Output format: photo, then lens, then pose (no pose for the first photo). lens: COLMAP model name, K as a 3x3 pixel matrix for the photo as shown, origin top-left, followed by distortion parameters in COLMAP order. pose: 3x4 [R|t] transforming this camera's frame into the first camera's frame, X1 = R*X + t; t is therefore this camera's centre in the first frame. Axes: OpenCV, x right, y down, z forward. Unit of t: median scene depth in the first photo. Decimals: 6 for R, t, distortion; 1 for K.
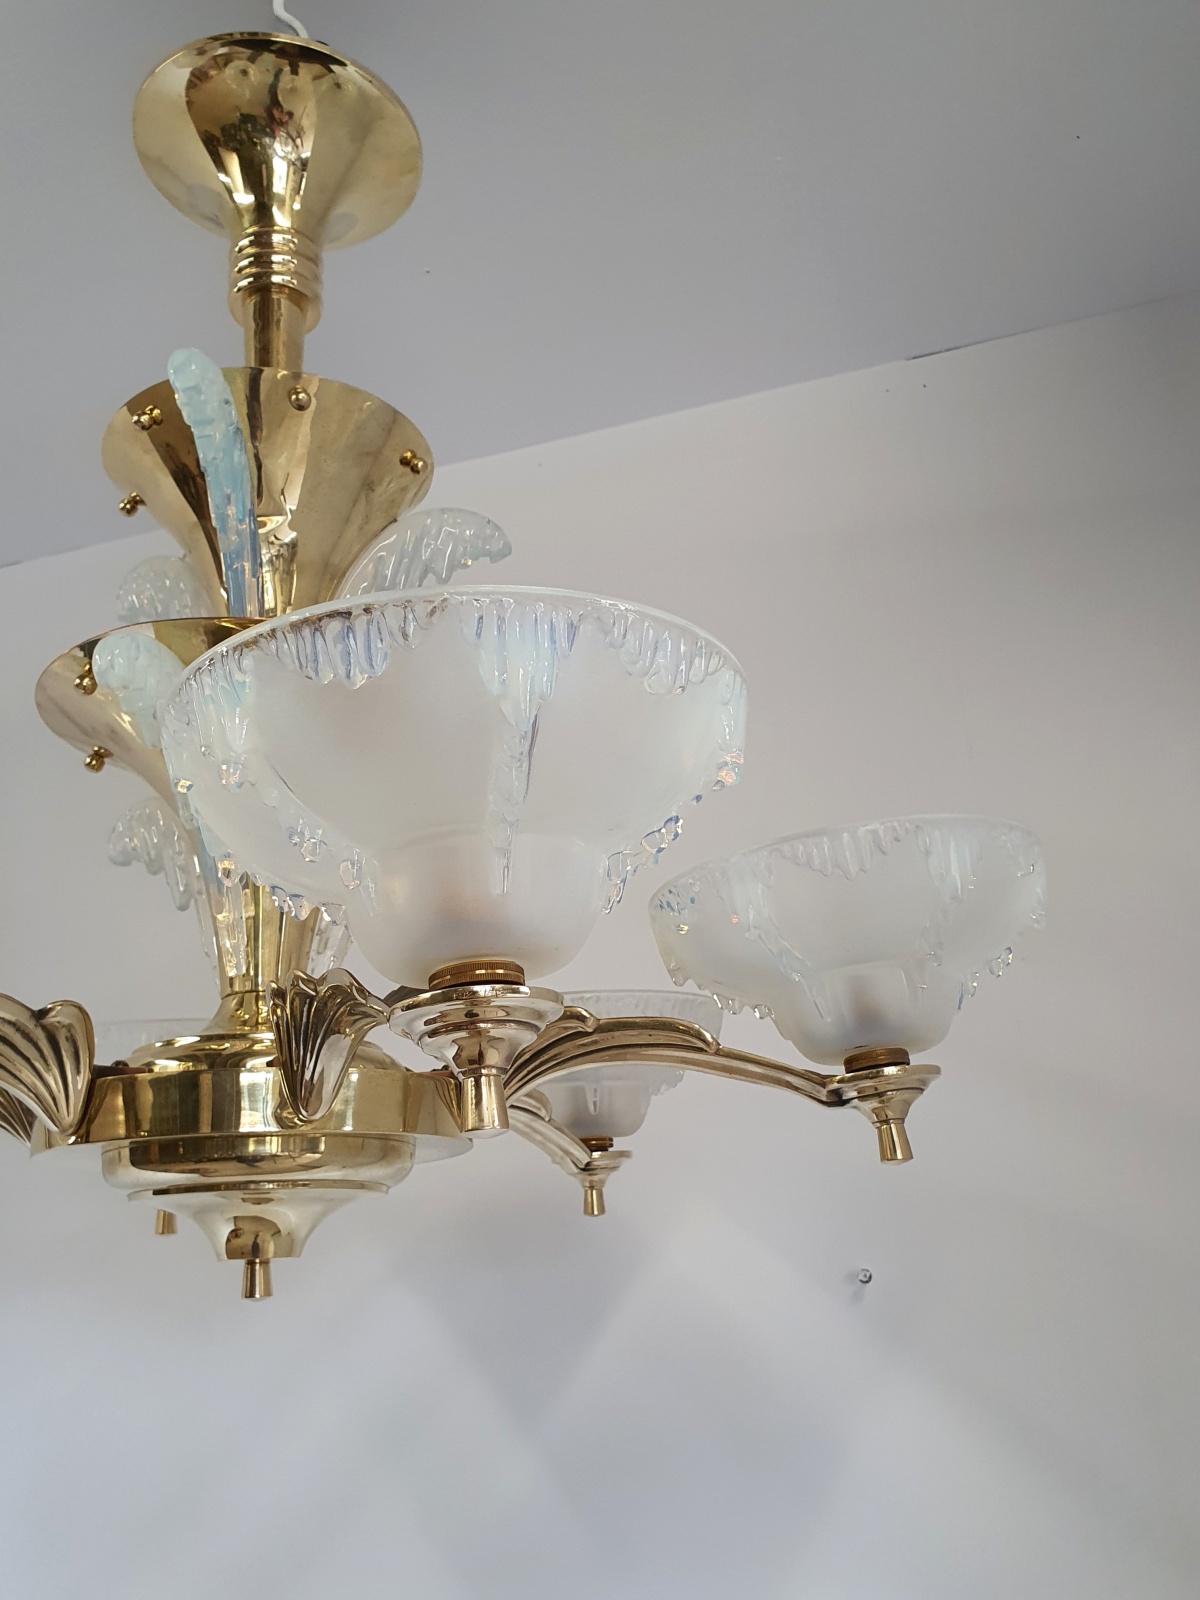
lens RADIAL K [[1227.8, 0, 556.7], [0, 1227.8, 744.7], [0, 0, 1]] dist [-0.006693, -0.002270]
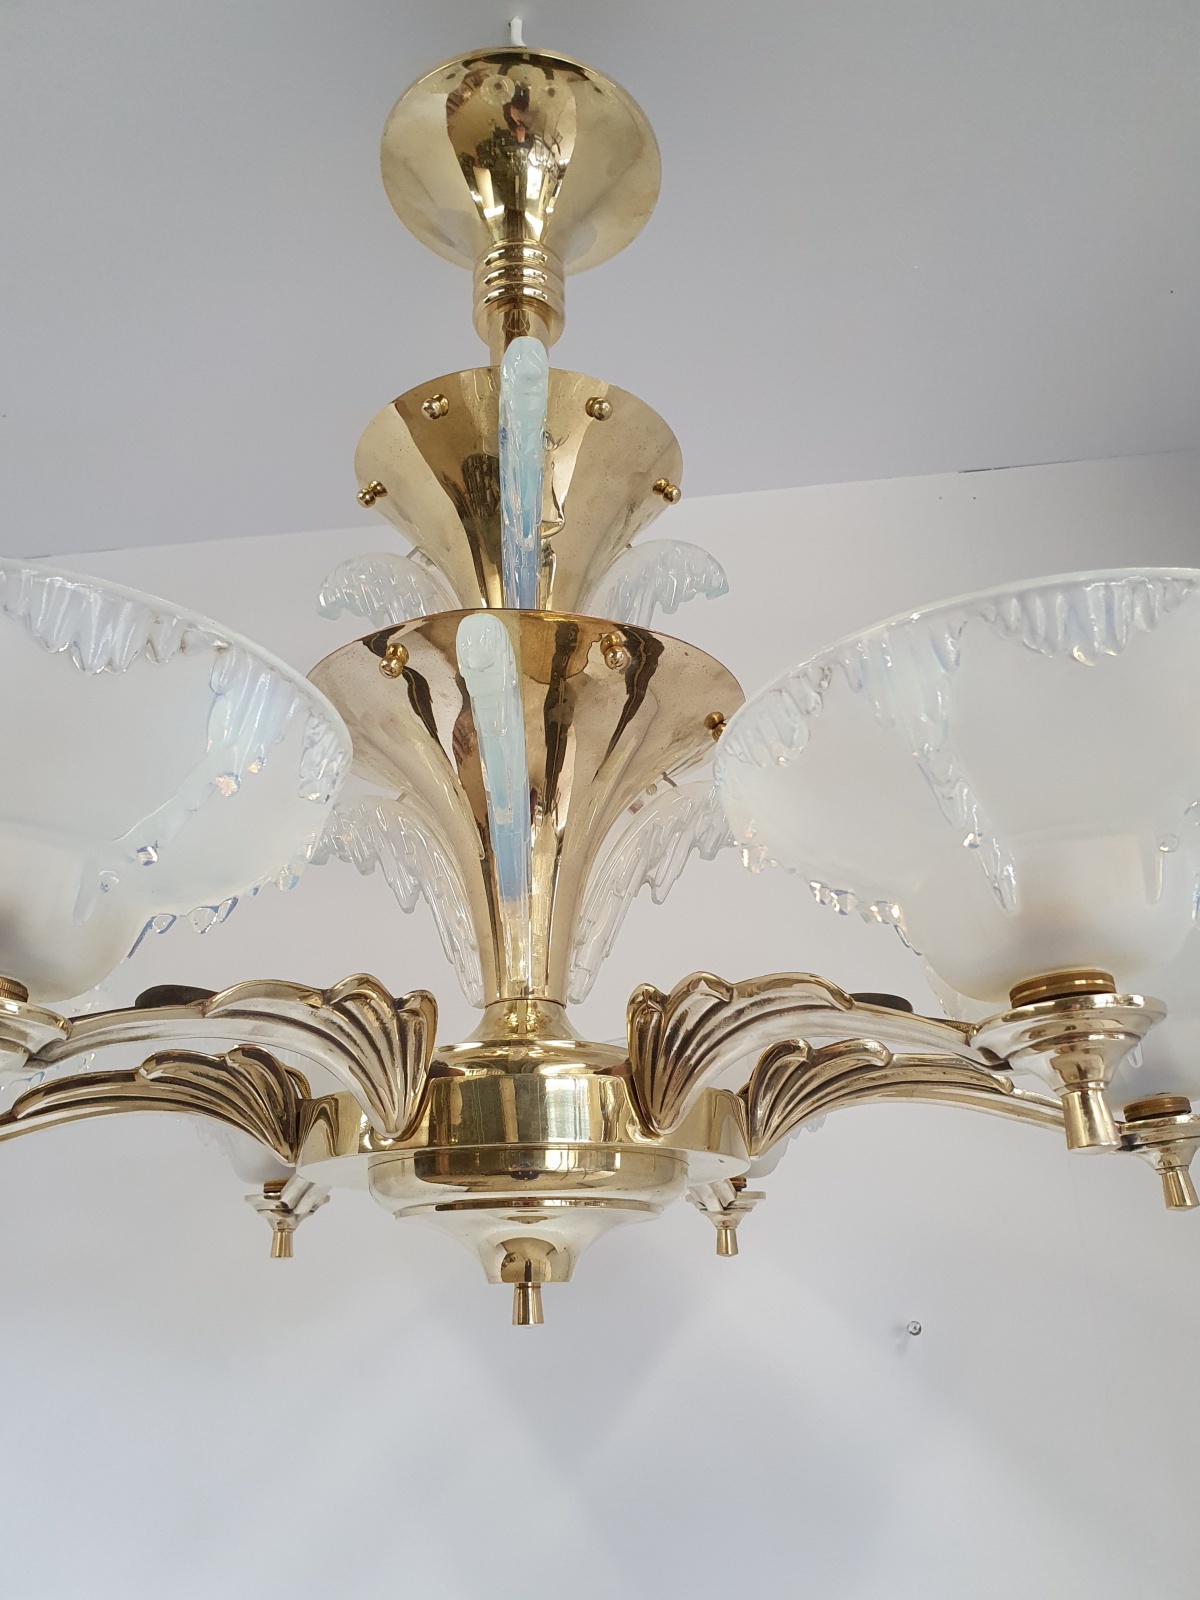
lens RADIAL K [[1158.5, 0, 555.7], [0, 1158.5, 766.0], [0, 0, 1]] dist [-0.005535, -0.003552]
pose [[0.986279, 0.100997, 0.130586, -0.374573], [-0.095369, 0.994251, -0.048673, 0.061875], [-0.134751, 0.035551, 0.990242, 0.092901]]
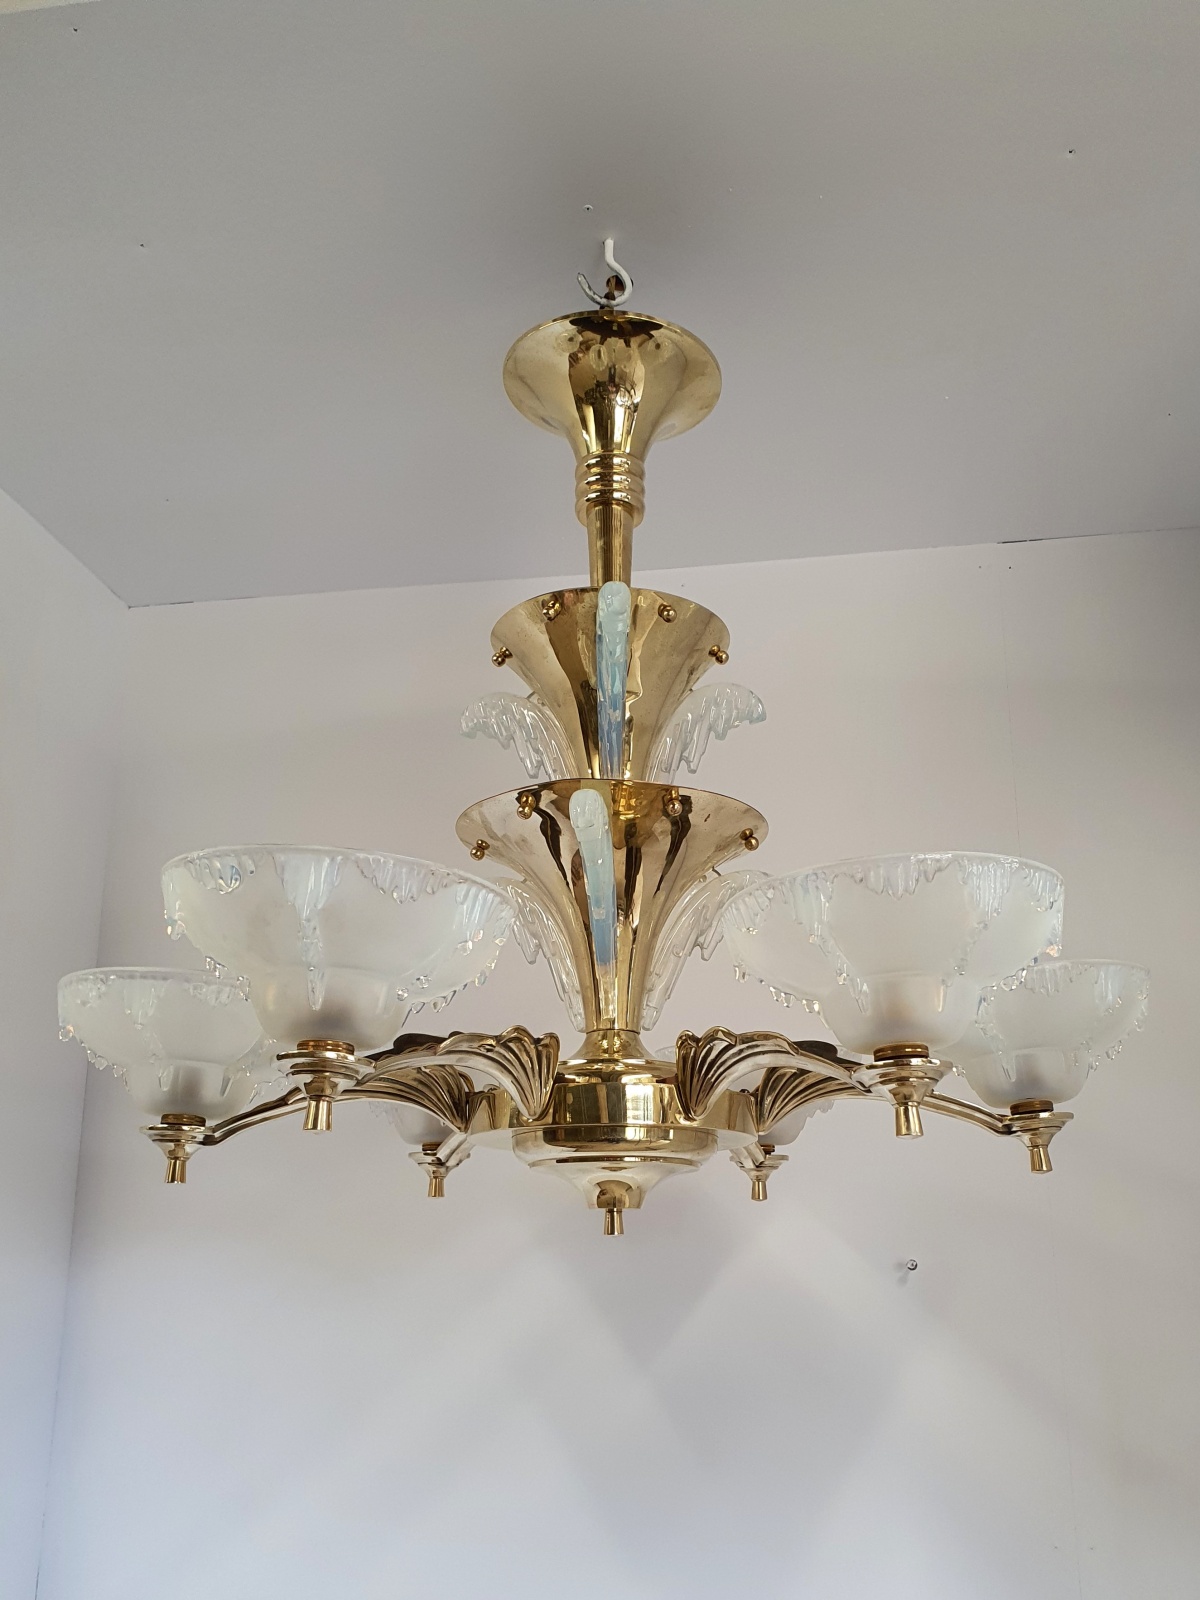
lens RADIAL K [[1241.7, 0, 605.2], [0, 1241.7, 828.3], [0, 0, 1]] dist [0.000729, -0.001337]
pose [[0.989395, 0.094956, 0.109910, -0.457110], [-0.101011, 0.993583, 0.050889, -0.114089], [-0.104372, -0.061451, 0.992638, -0.460995]]
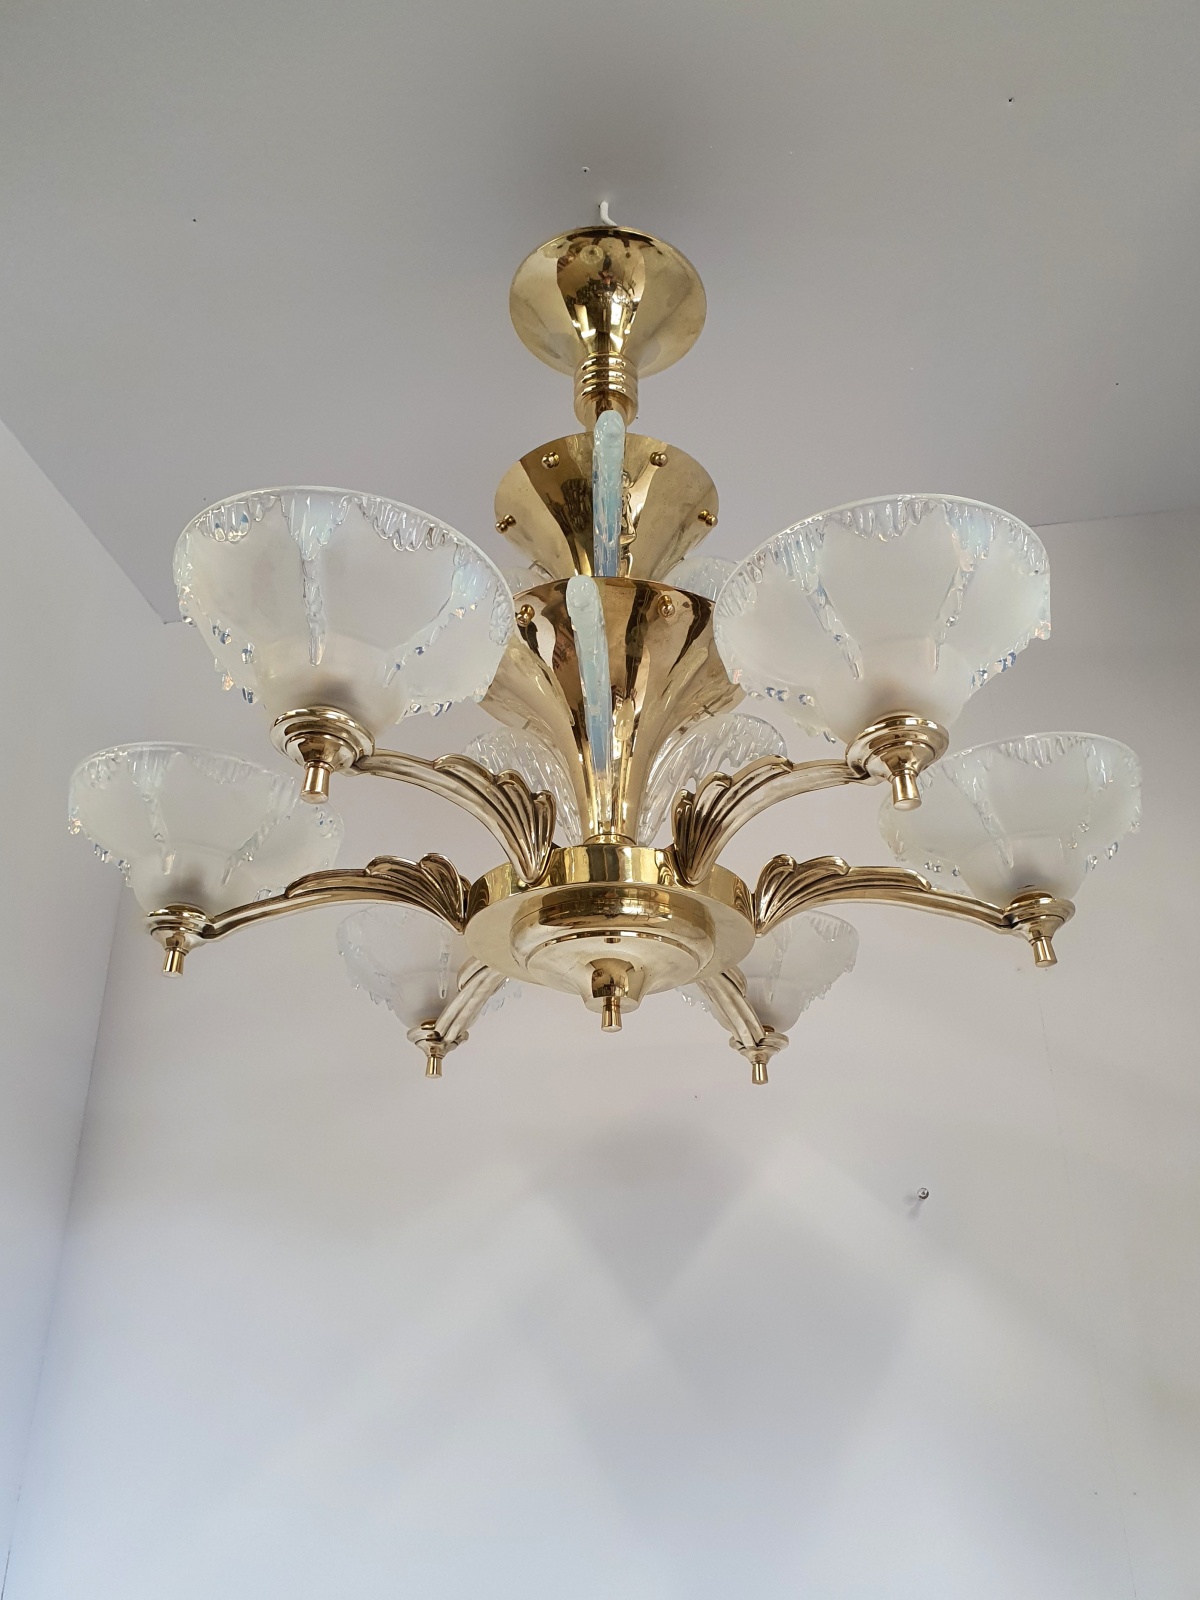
lens RADIAL K [[1186.3, 0, 571.7], [0, 1186.3, 803.7], [0, 0, 1]] dist [-0.004197, -0.003458]
pose [[0.992031, 0.108658, 0.063779, -0.401316], [-0.101187, 0.988707, -0.110539, 0.337563], [-0.075070, 0.103205, 0.991823, -0.426162]]
